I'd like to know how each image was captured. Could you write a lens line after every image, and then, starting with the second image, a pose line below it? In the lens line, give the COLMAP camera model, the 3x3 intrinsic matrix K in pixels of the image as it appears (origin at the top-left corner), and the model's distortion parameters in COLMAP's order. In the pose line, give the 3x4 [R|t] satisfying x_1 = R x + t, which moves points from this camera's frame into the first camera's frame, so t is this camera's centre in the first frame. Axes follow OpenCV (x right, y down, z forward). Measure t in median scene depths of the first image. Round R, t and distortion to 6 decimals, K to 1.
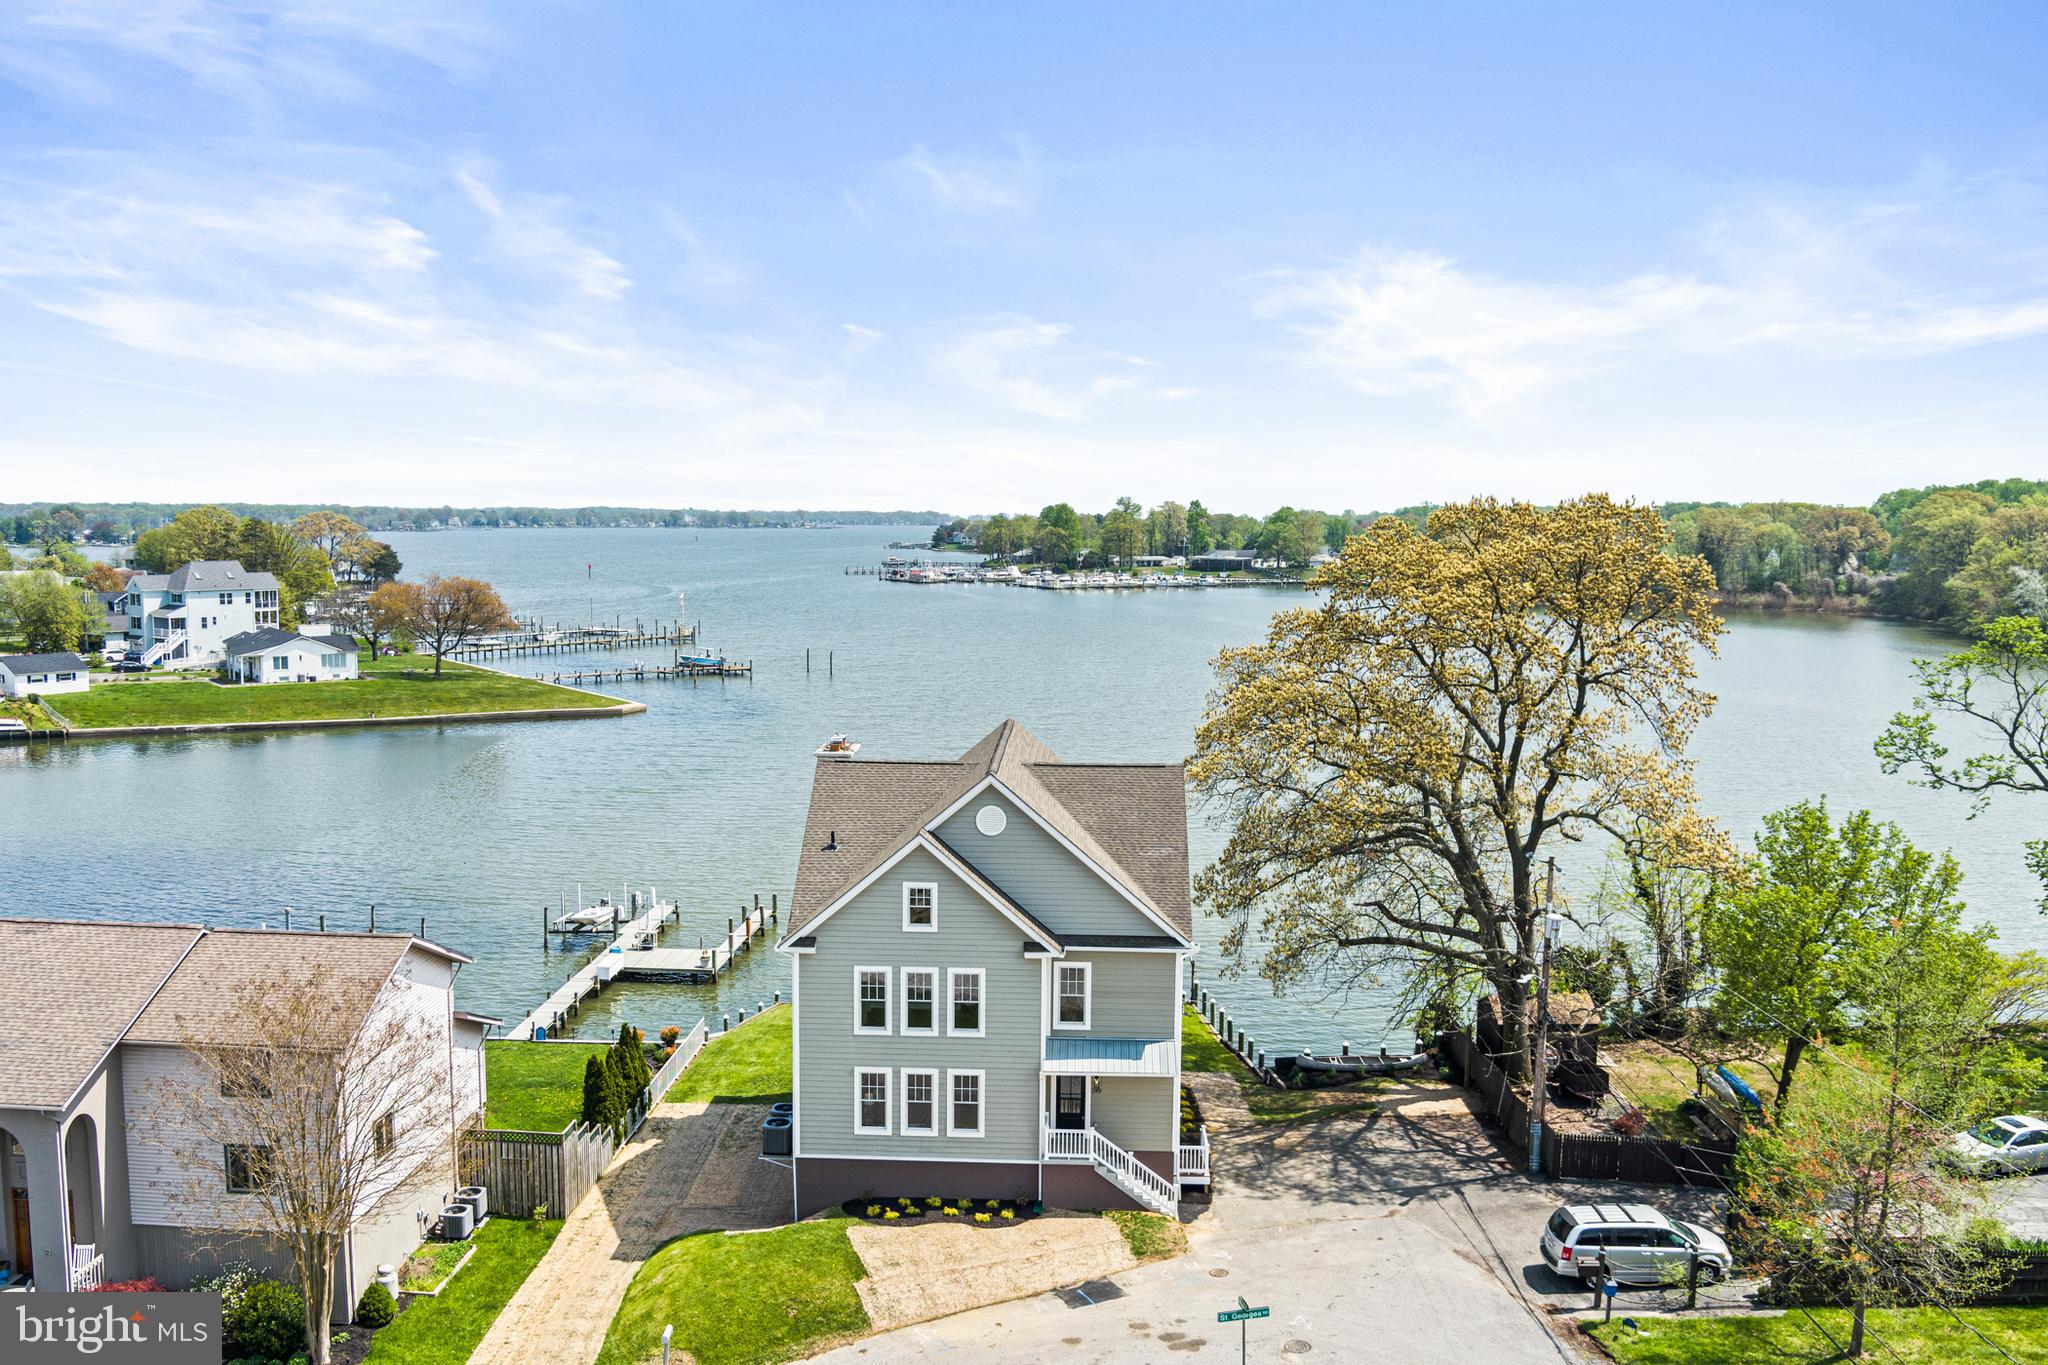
lens RADIAL K [[1663.5, 0, 1024.0], [0, 1663.5, 682.5], [0, 0, 1]] dist [-0.071305, 0.004410]
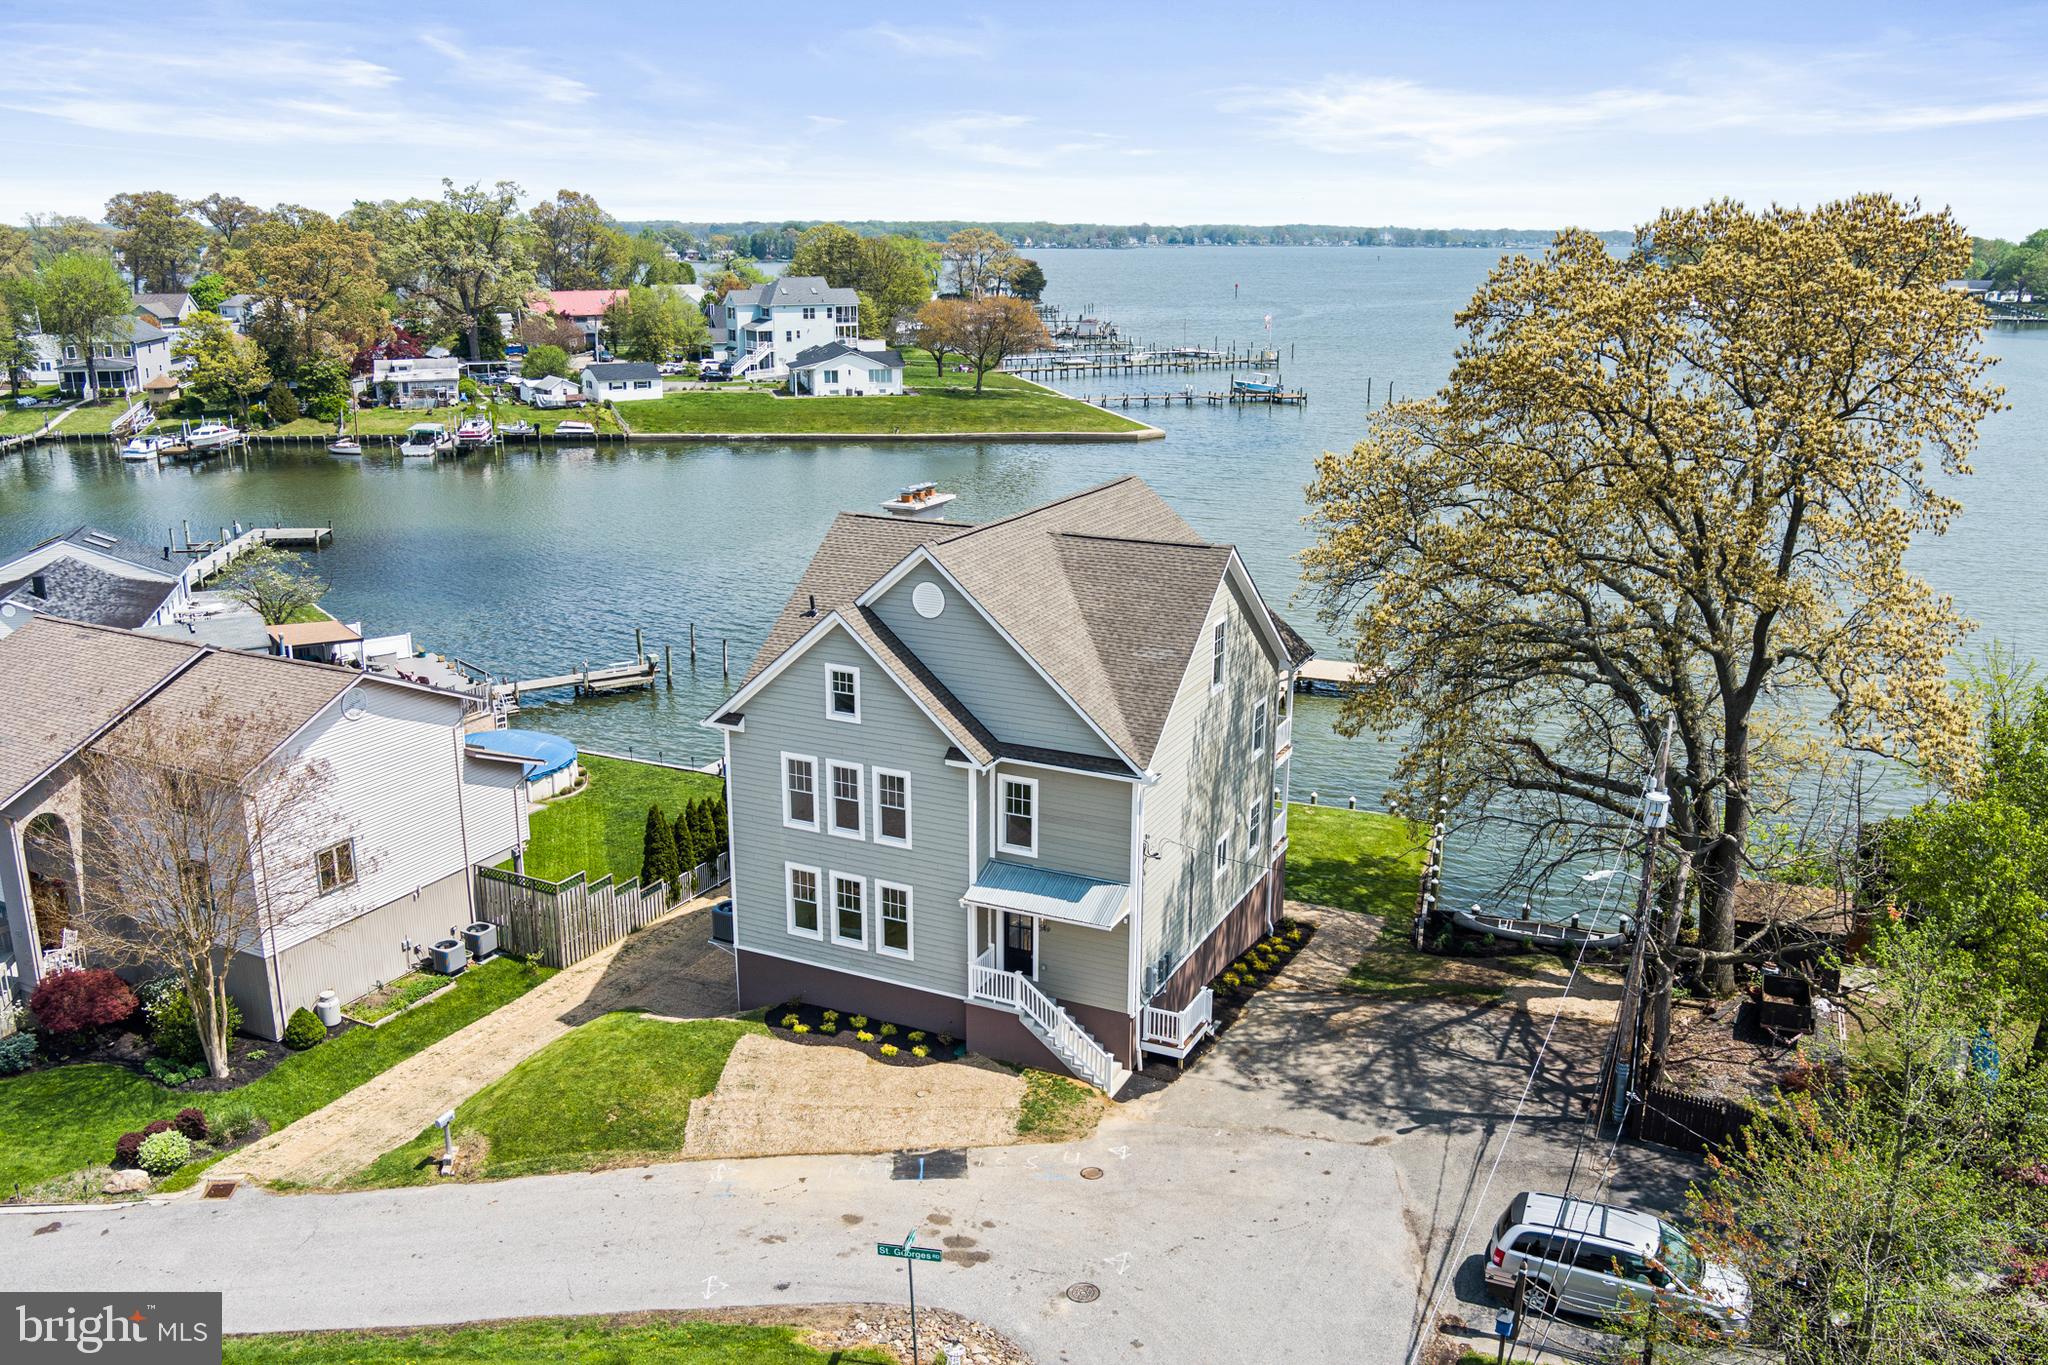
lens RADIAL K [[1663.5, 0, 1024.0], [0, 1663.5, 682.5], [0, 0, 1]] dist [-0.071305, 0.004410]
pose [[0.915198, 0.100187, -0.390353, 0.347253], [-0.034670, 0.984589, 0.171415, -0.020856], [0.401510, -0.143345, 0.904567, 0.247525]]
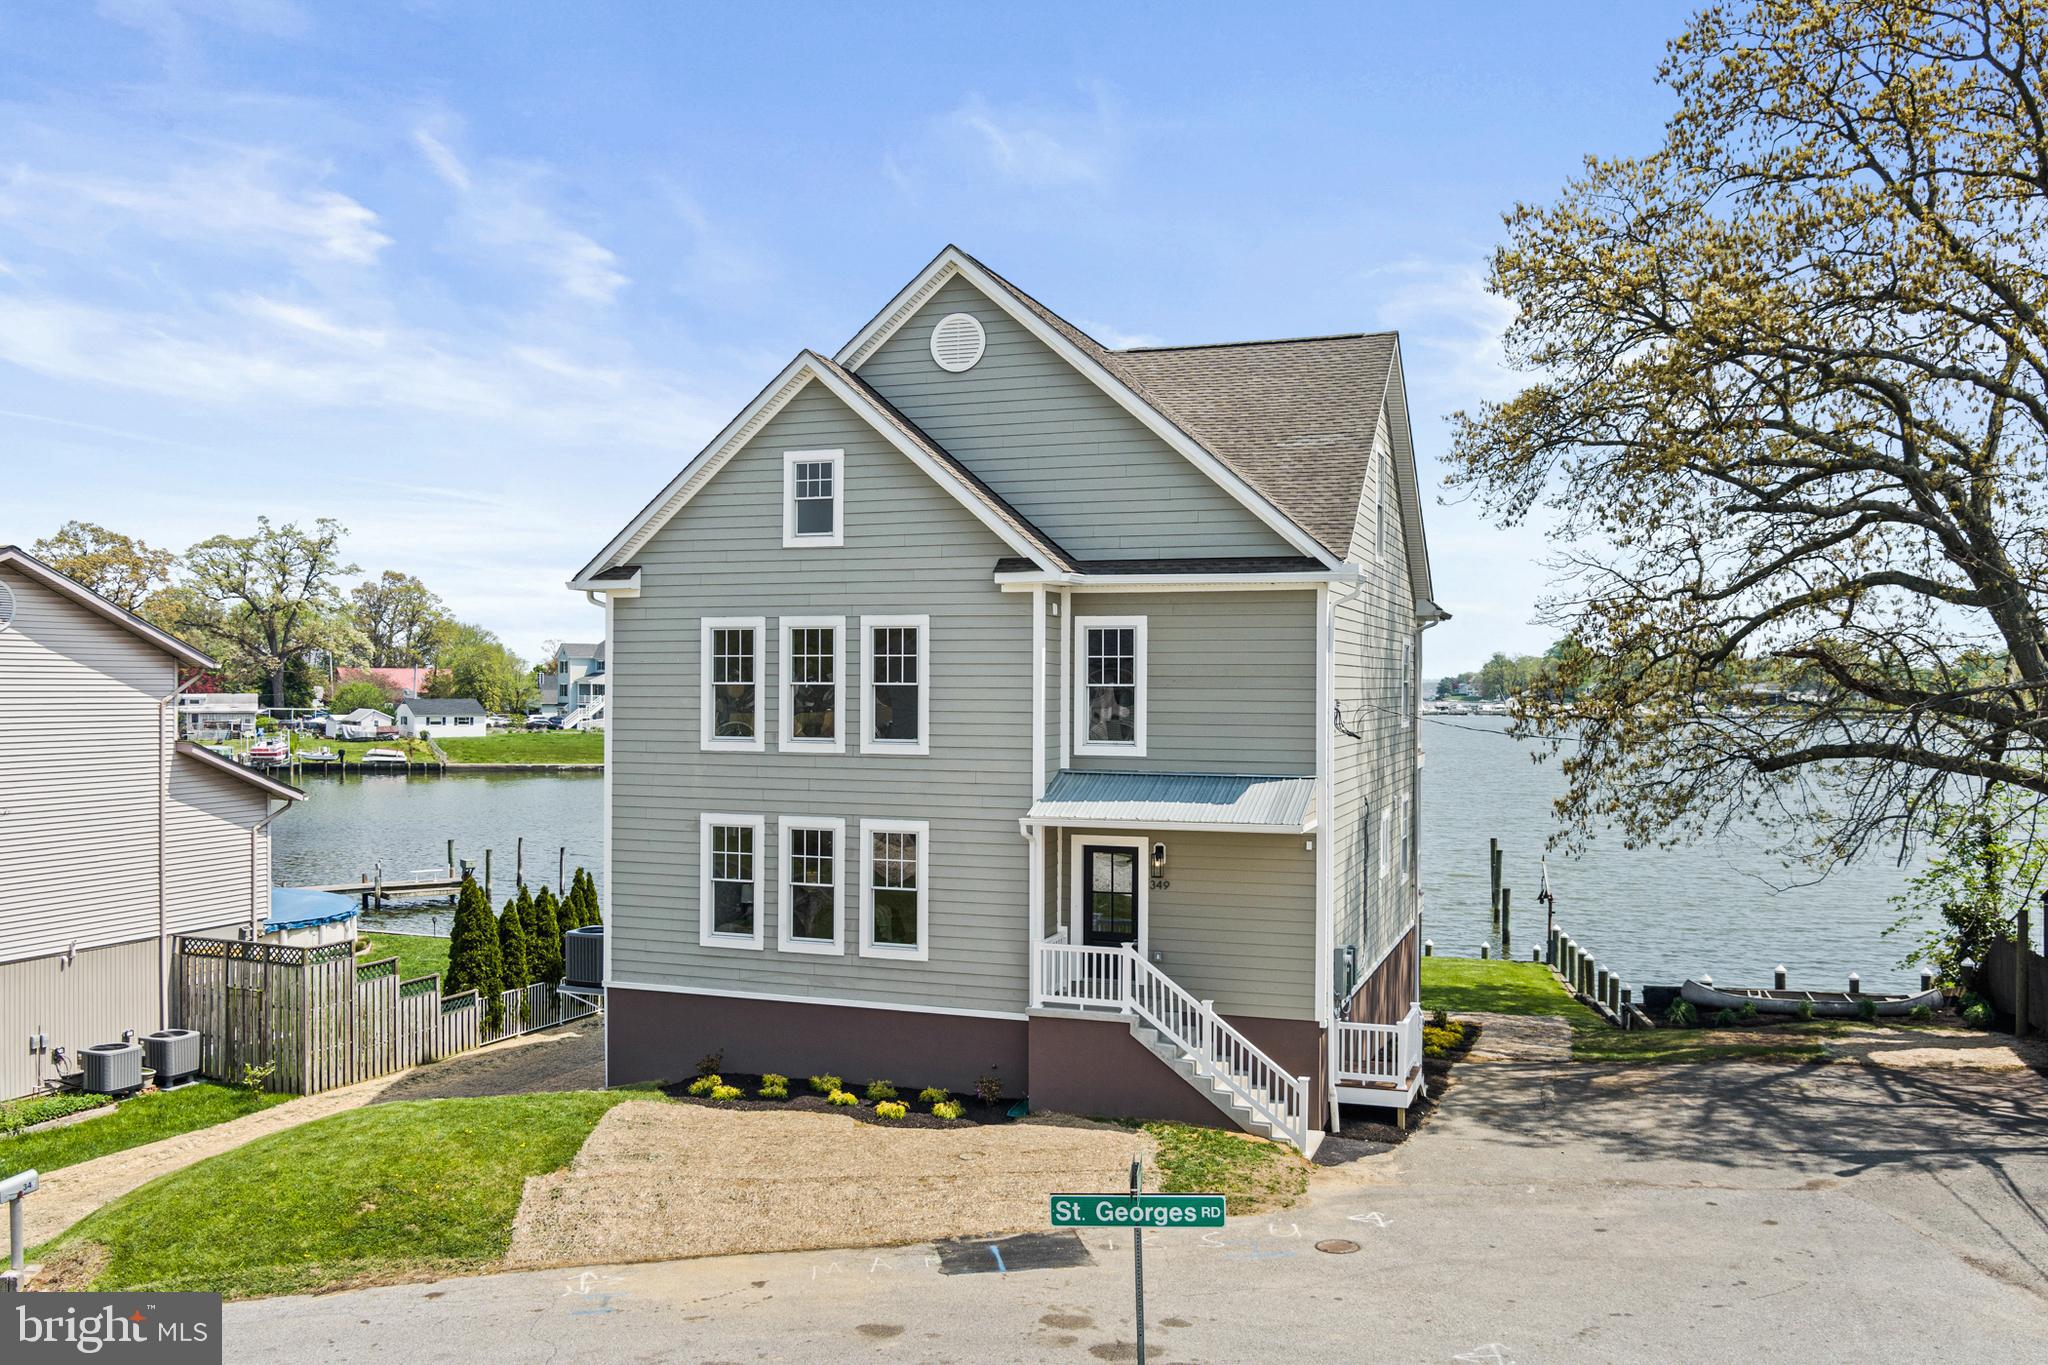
lens RADIAL K [[1663.5, 0, 1024.0], [0, 1663.5, 682.5], [0, 0, 1]] dist [-0.071305, 0.004410]
pose [[0.952912, -0.006034, -0.303187, 0.153059], [-0.025750, 0.994581, -0.100726, 0.235004], [0.302152, 0.103791, 0.947593, 0.510954]]
